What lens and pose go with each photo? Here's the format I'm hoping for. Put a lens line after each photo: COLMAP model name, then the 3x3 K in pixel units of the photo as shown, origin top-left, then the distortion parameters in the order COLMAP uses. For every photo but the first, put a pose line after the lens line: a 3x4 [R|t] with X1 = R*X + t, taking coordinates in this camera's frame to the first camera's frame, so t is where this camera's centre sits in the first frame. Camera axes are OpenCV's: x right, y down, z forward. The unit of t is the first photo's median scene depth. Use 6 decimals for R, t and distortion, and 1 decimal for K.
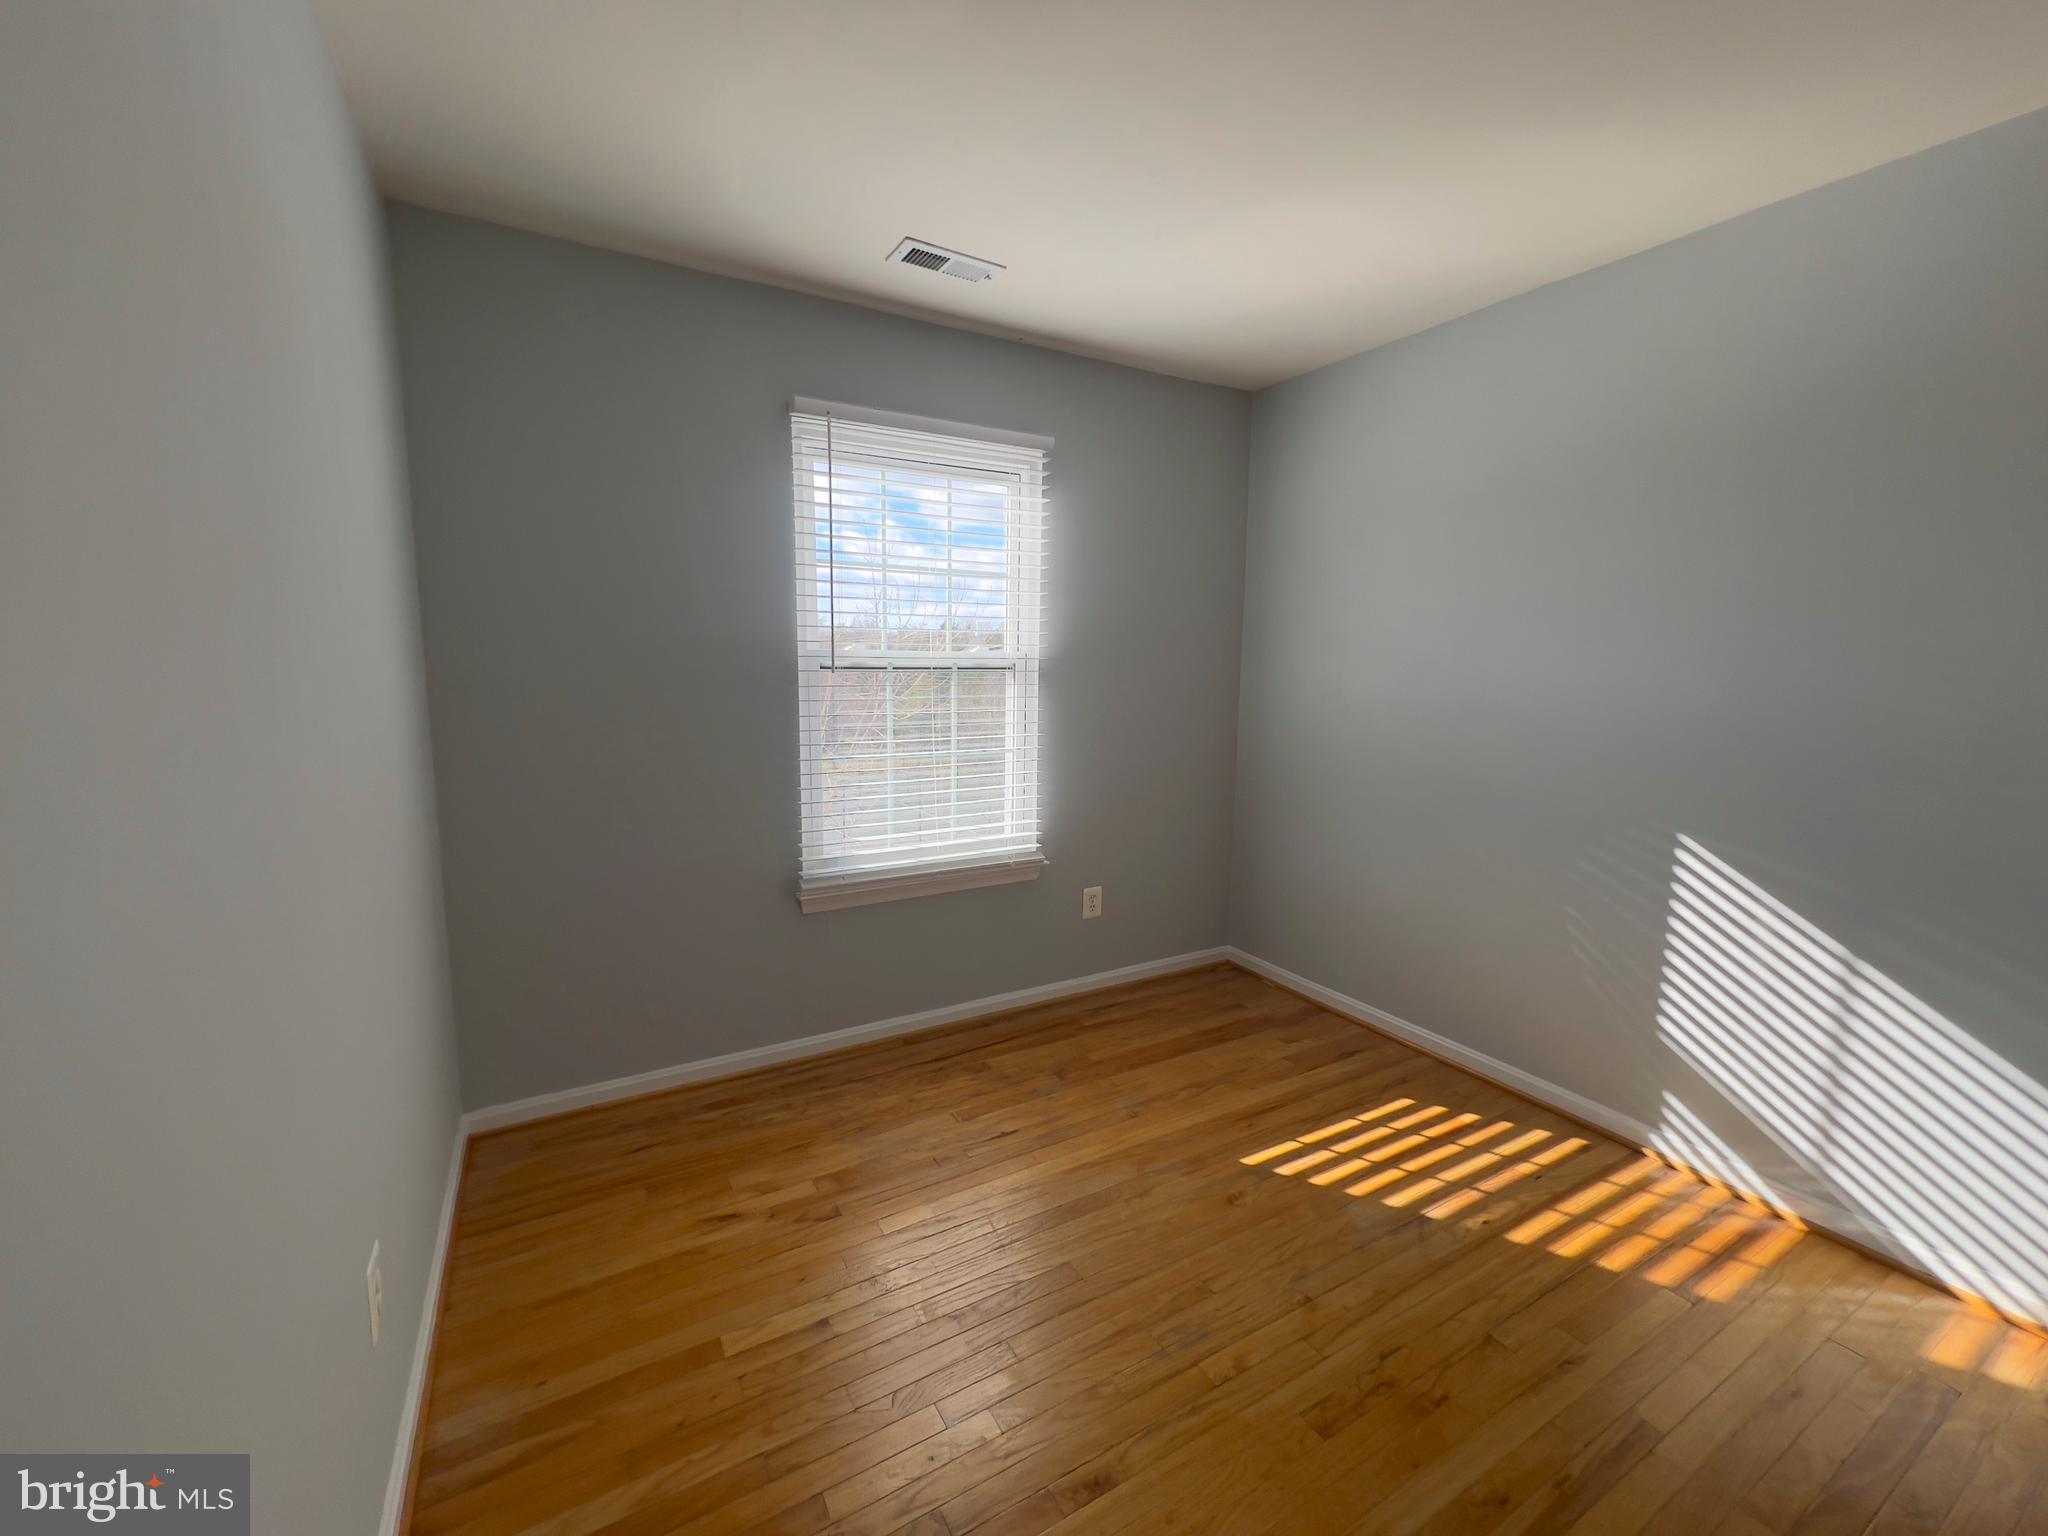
lens RADIAL K [[814.6, 0, 1029.7], [0, 814.6, 778.1], [0, 0, 1]] dist [0.001024, -0.000334]
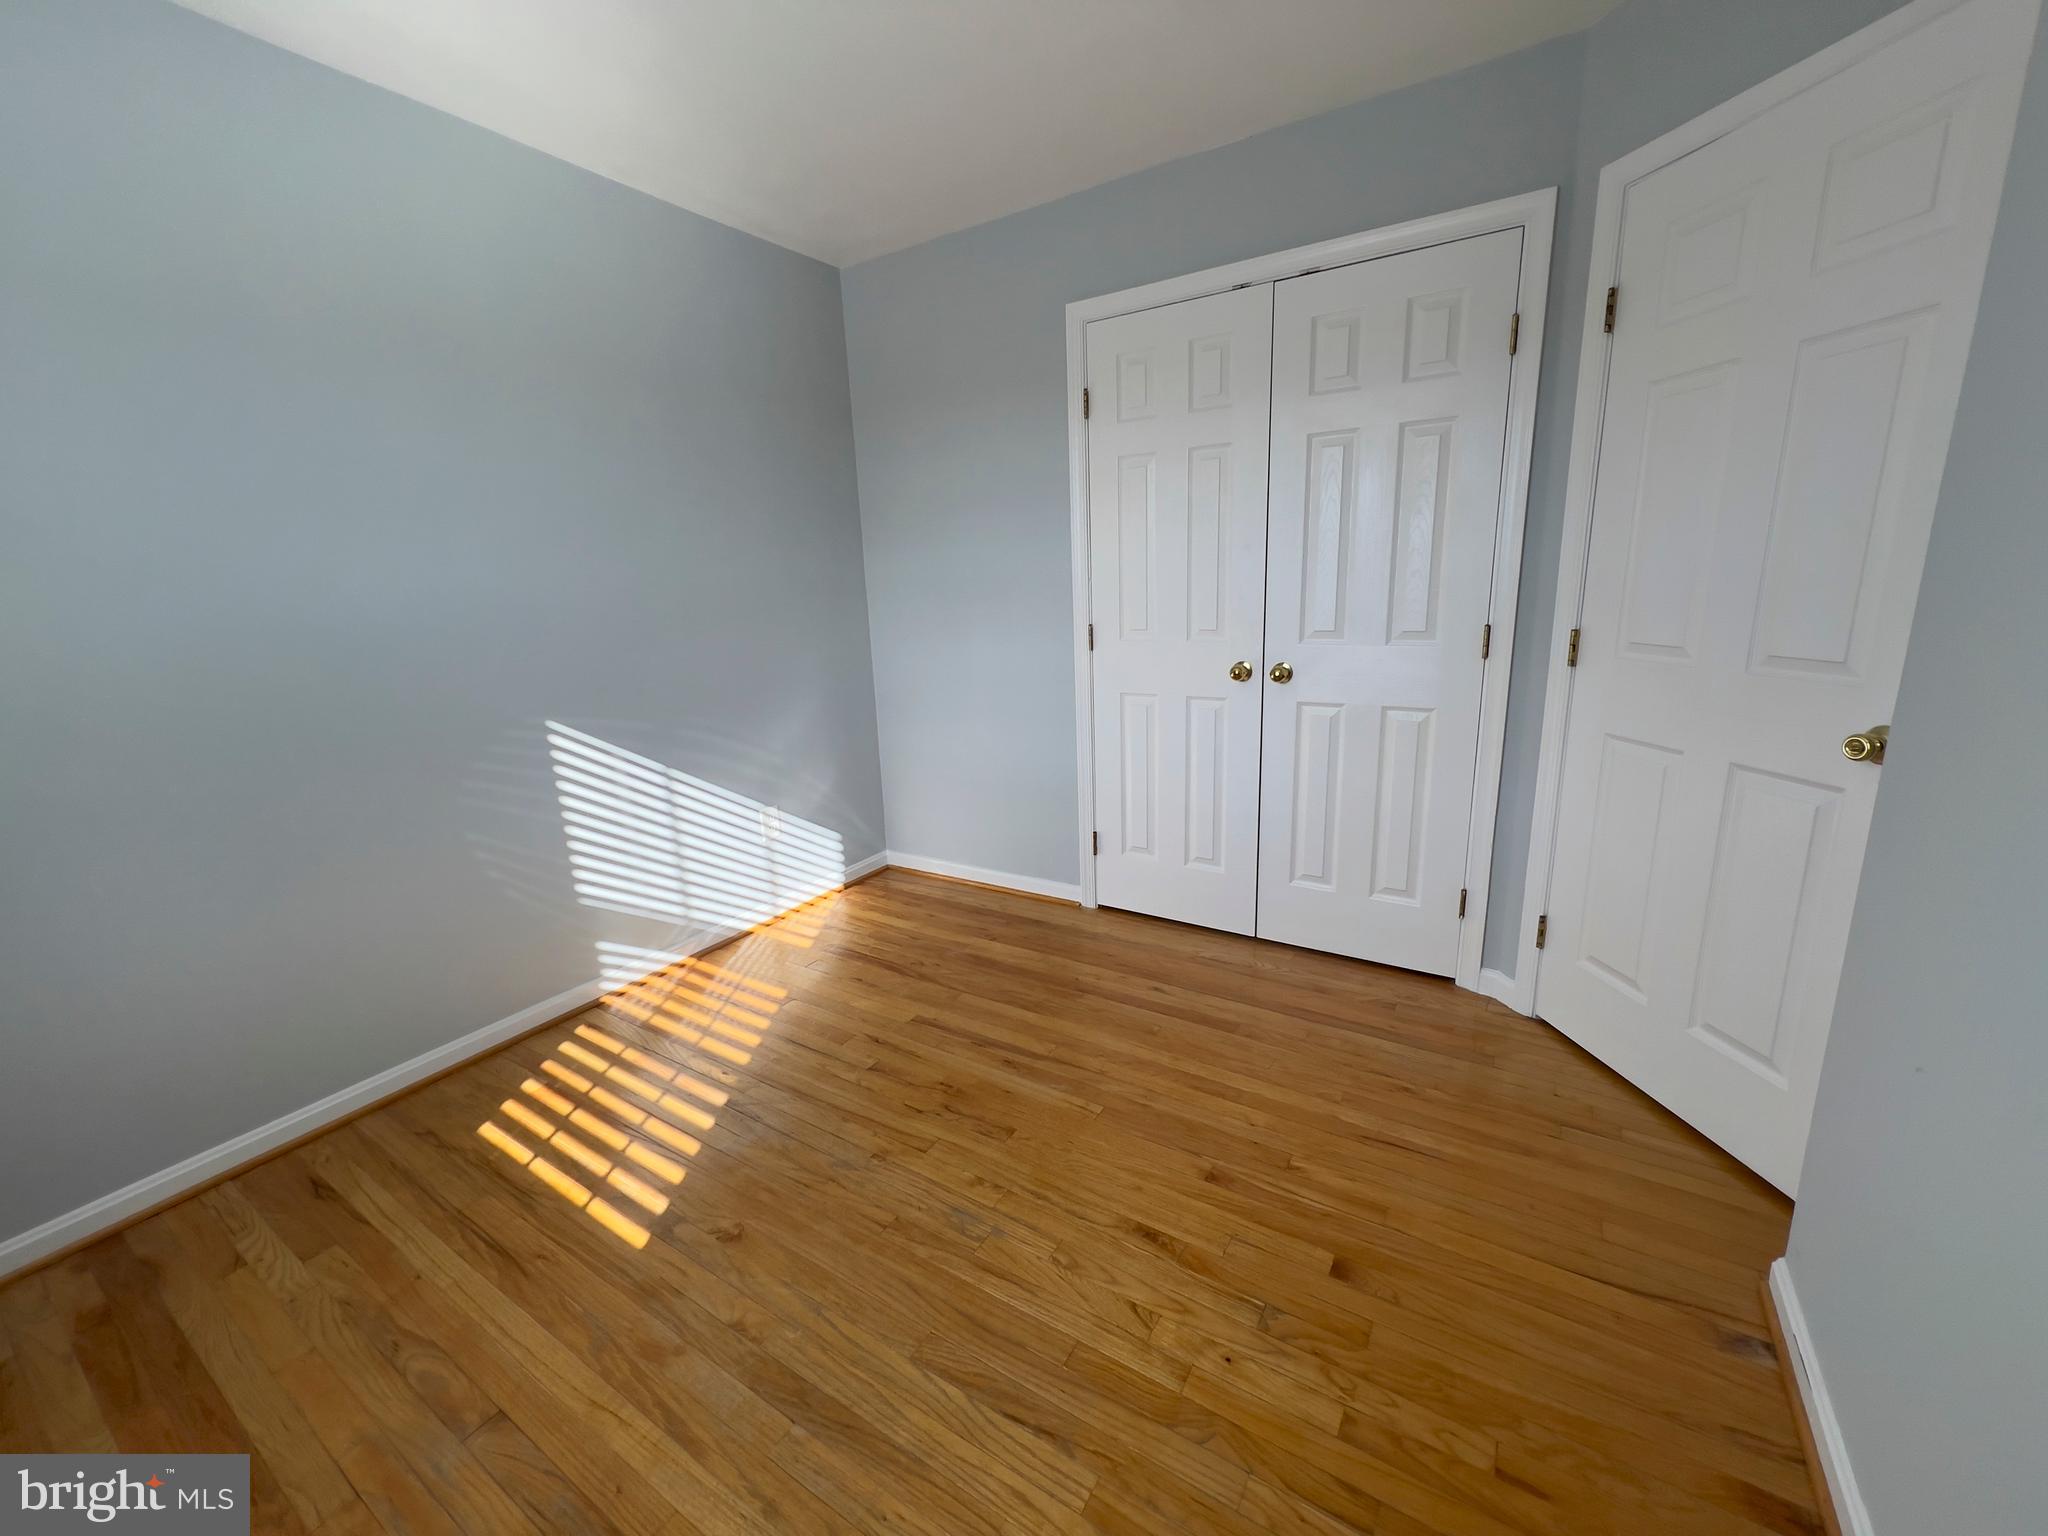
lens RADIAL K [[814.6, 0, 1015.0], [0, 814.6, 763.3], [0, 0, 1]] dist [0.001024, -0.000334]
pose [[-0.452932, -0.195575, 0.869829, -0.436301], [0.159199, 0.942220, 0.294749, -0.097647], [-0.877216, 0.271977, -0.395627, 0.868713]]
